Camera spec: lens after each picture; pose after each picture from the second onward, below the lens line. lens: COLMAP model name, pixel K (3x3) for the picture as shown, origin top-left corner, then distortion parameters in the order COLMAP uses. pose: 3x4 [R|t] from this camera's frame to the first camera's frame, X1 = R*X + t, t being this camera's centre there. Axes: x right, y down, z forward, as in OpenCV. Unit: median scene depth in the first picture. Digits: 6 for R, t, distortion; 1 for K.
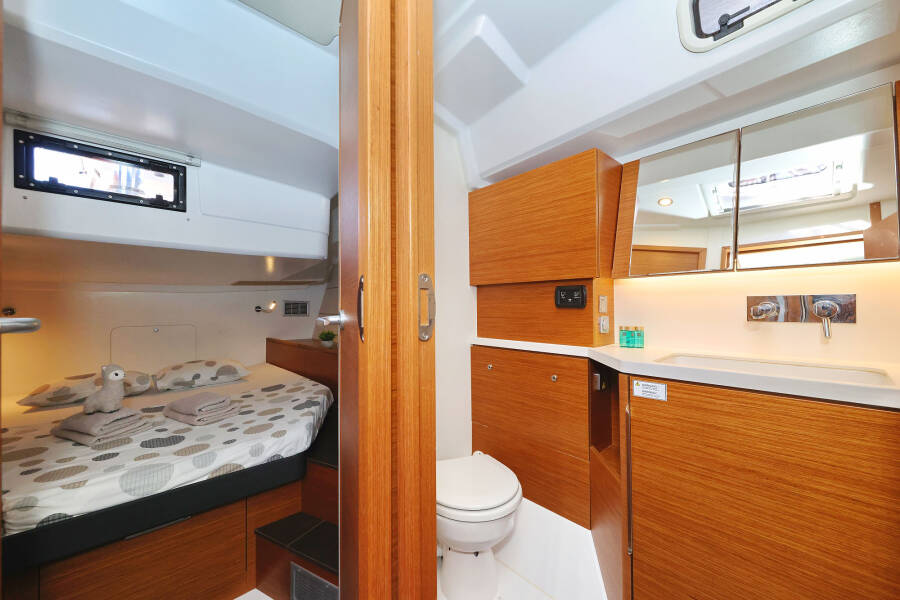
lens RADIAL K [[312.7, 0, 455.3], [0, 312.7, 311.4], [0, 0, 1]] dist [-0.003601, -0.000139]
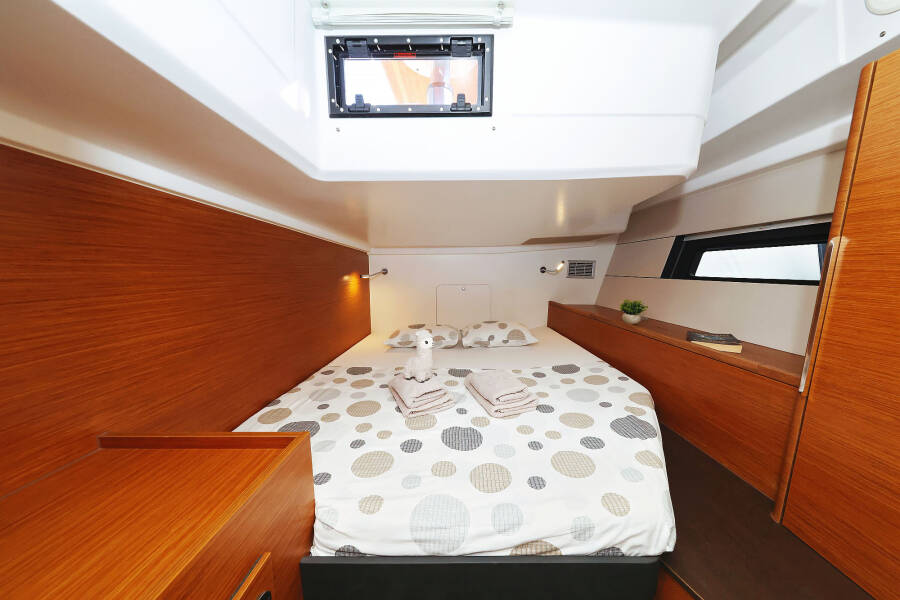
lens RADIAL K [[303.6, 0, 452.8], [0, 303.6, 308.0], [0, 0, 1]] dist [0.003389, -0.000043]
pose [[0.688846, 0.095038, -0.718651, -0.334712], [-0.009552, 0.992473, 0.122094, -0.004745], [0.724845, -0.077240, 0.684568, 0.374082]]
